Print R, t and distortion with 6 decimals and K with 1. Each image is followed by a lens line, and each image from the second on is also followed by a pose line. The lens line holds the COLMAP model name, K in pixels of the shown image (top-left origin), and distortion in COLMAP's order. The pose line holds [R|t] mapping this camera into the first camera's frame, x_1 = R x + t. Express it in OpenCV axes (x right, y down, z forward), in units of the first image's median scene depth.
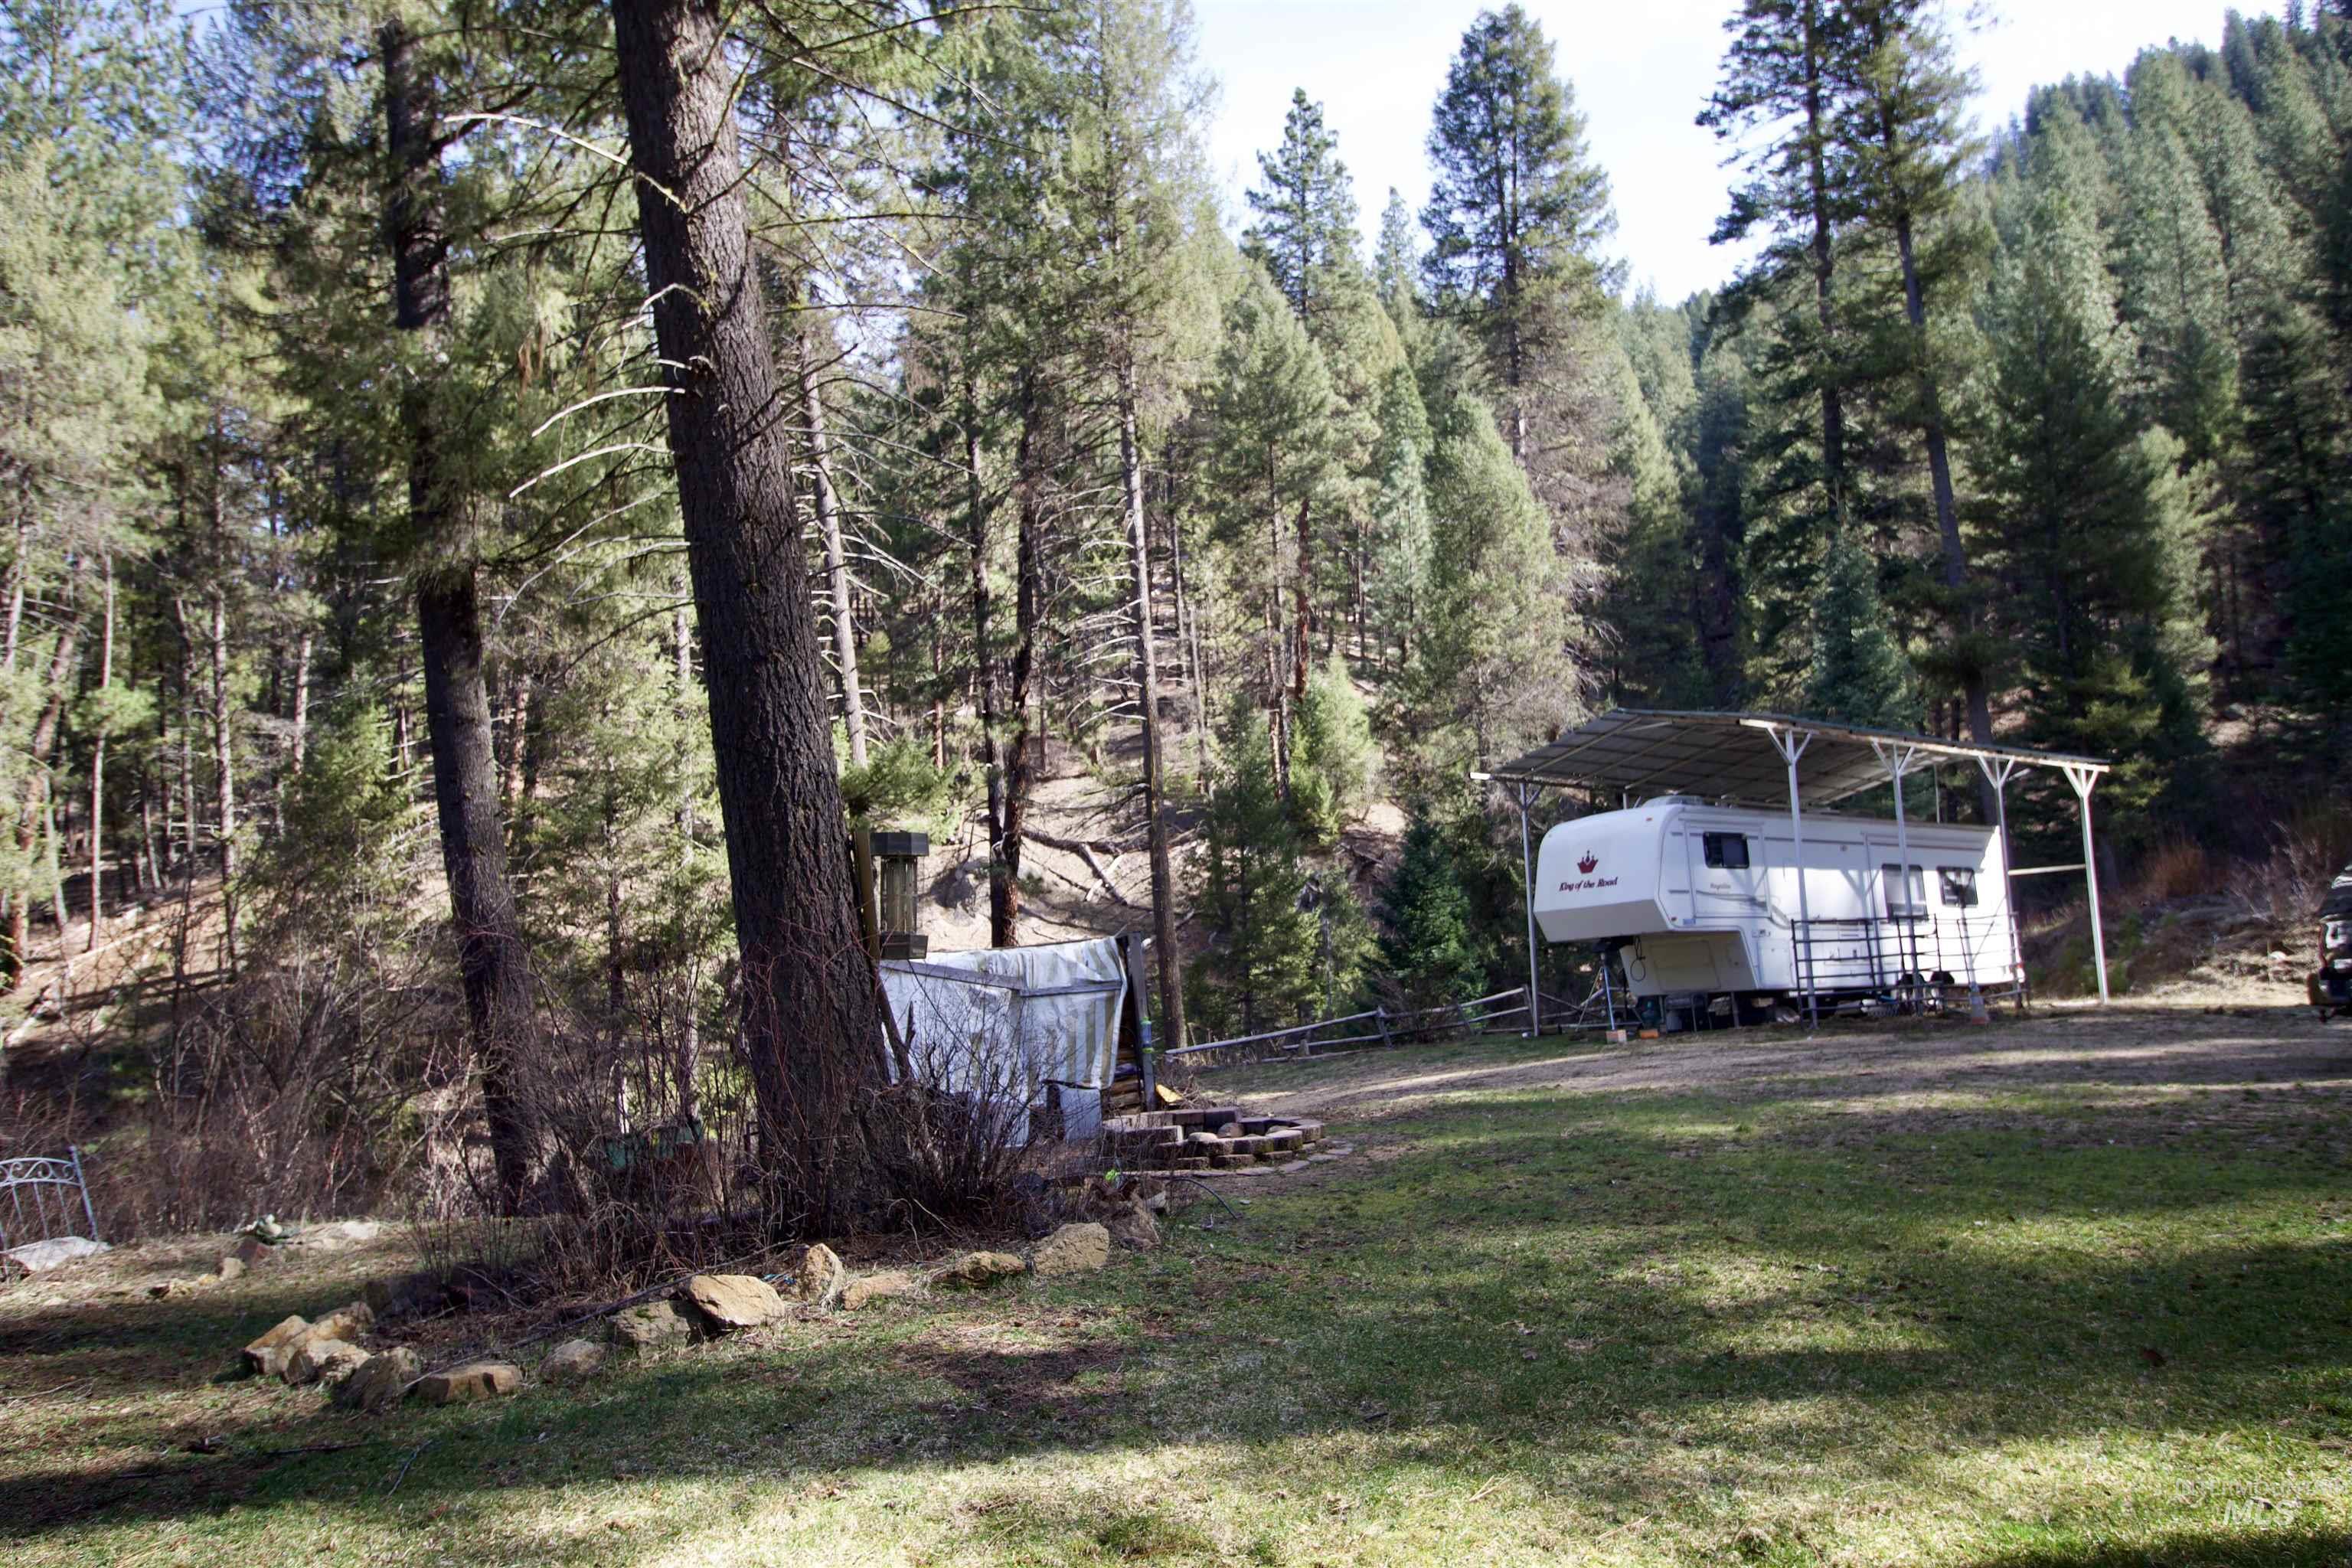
lens RADIAL K [[1472.7, 0, 1190.9], [0, 1472.7, 772.6], [0, 0, 1]] dist [-0.002100, -0.005833]
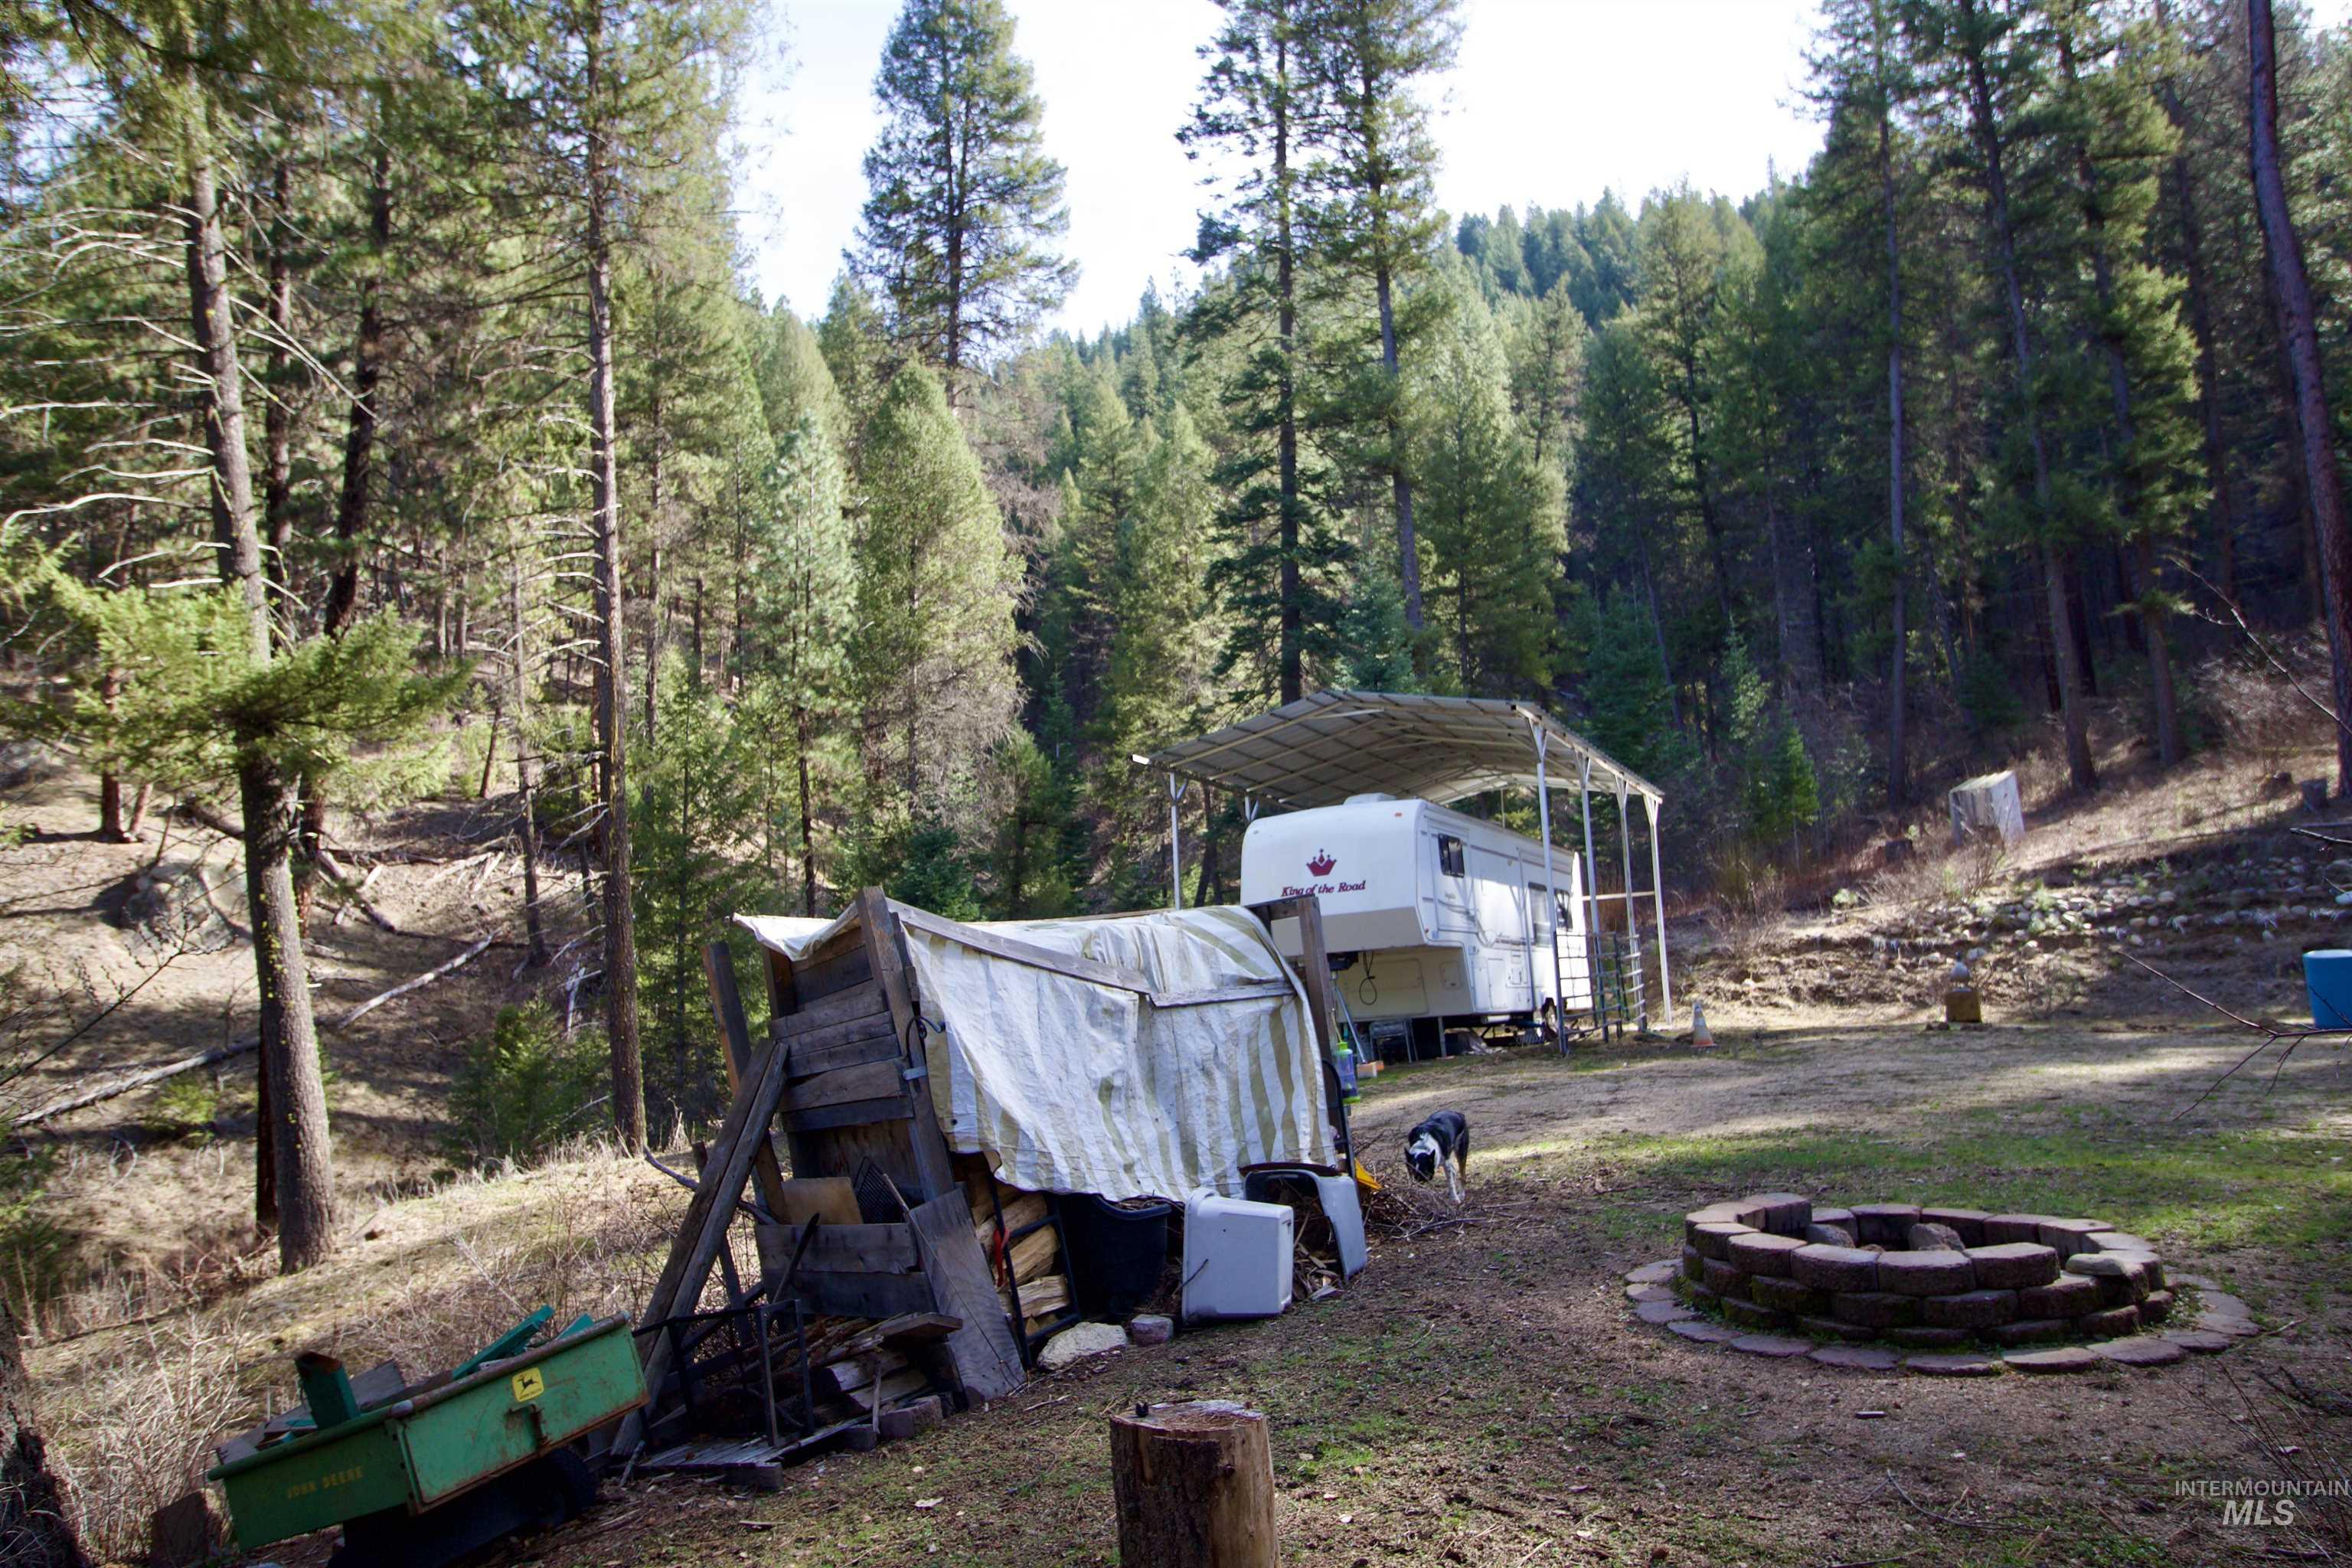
lens RADIAL K [[1472.7, 0, 1190.9], [0, 1472.7, 772.6], [0, 0, 1]] dist [-0.002100, -0.005833]
pose [[0.861634, 0.074255, 0.502069, -0.172483], [-0.058298, 0.997172, -0.047430, 0.042518], [-0.504171, 0.011598, 0.863526, 0.247810]]
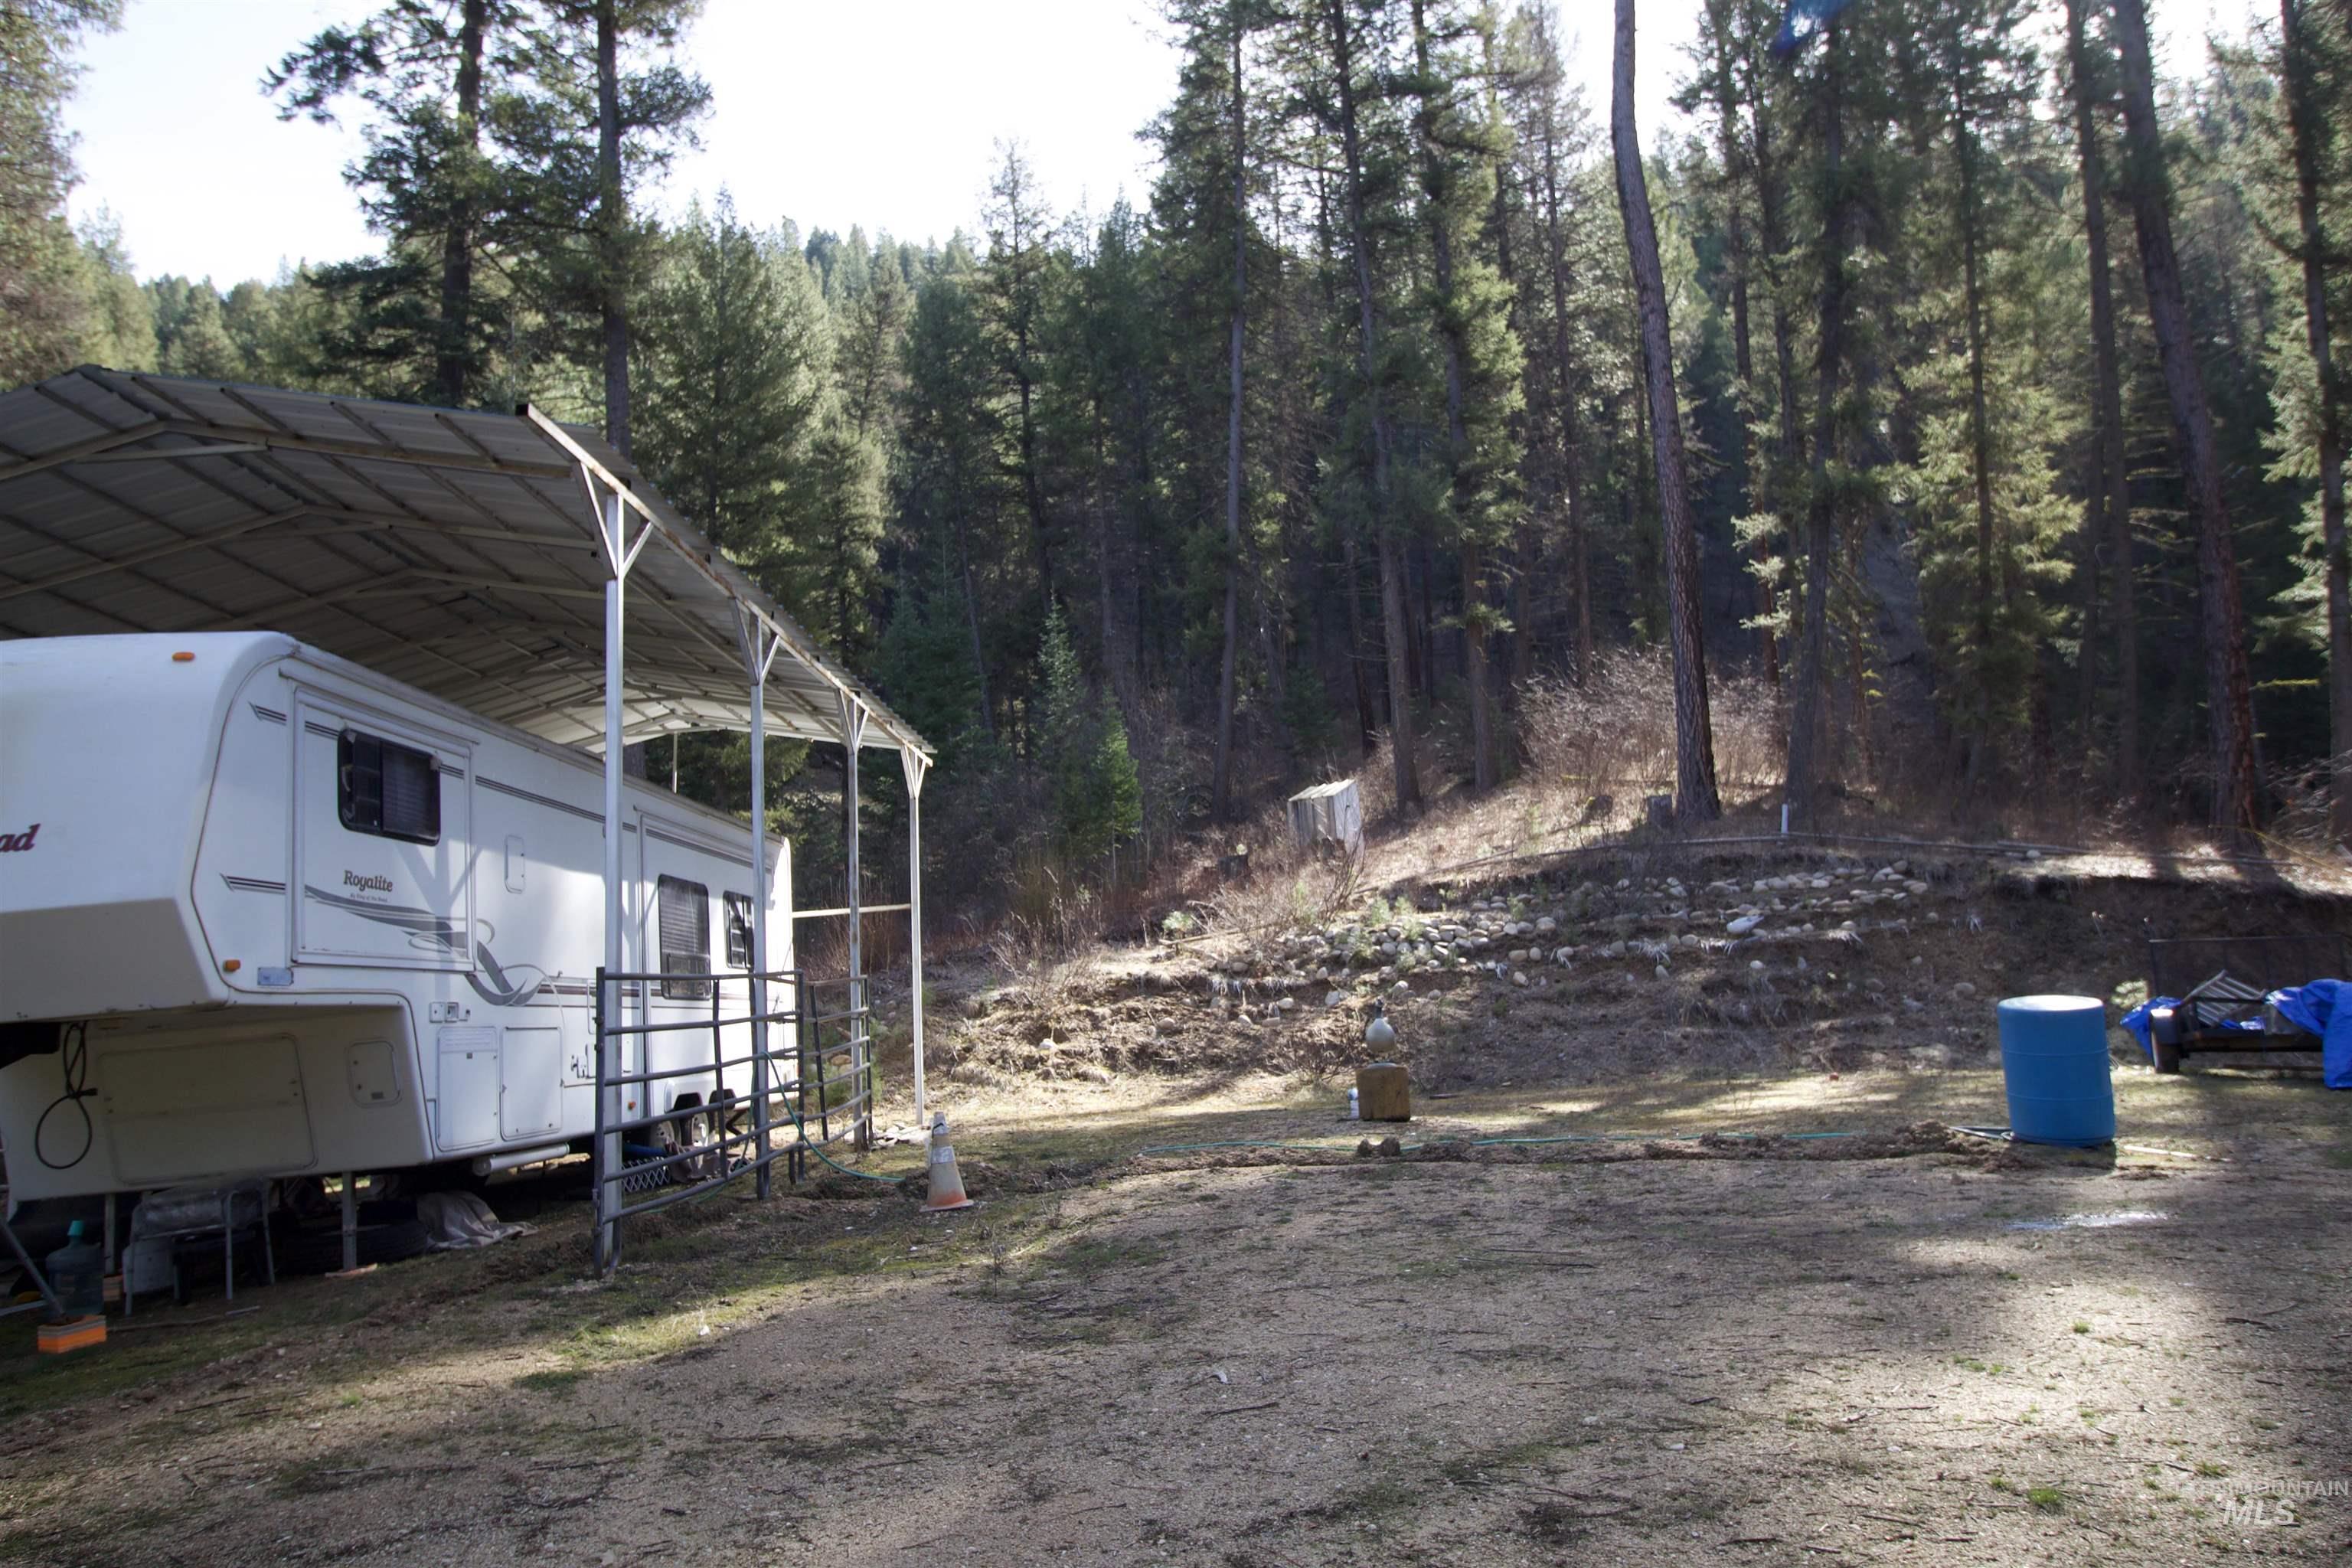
lens RADIAL K [[1472.7, 0, 1190.9], [0, 1472.7, 772.6], [0, 0, 1]] dist [-0.002100, -0.005833]
pose [[0.555294, 0.127668, 0.821797, 0.133888], [-0.074179, 0.991812, -0.103958, 0.056926], [-0.828340, -0.003233, 0.560217, 0.491119]]
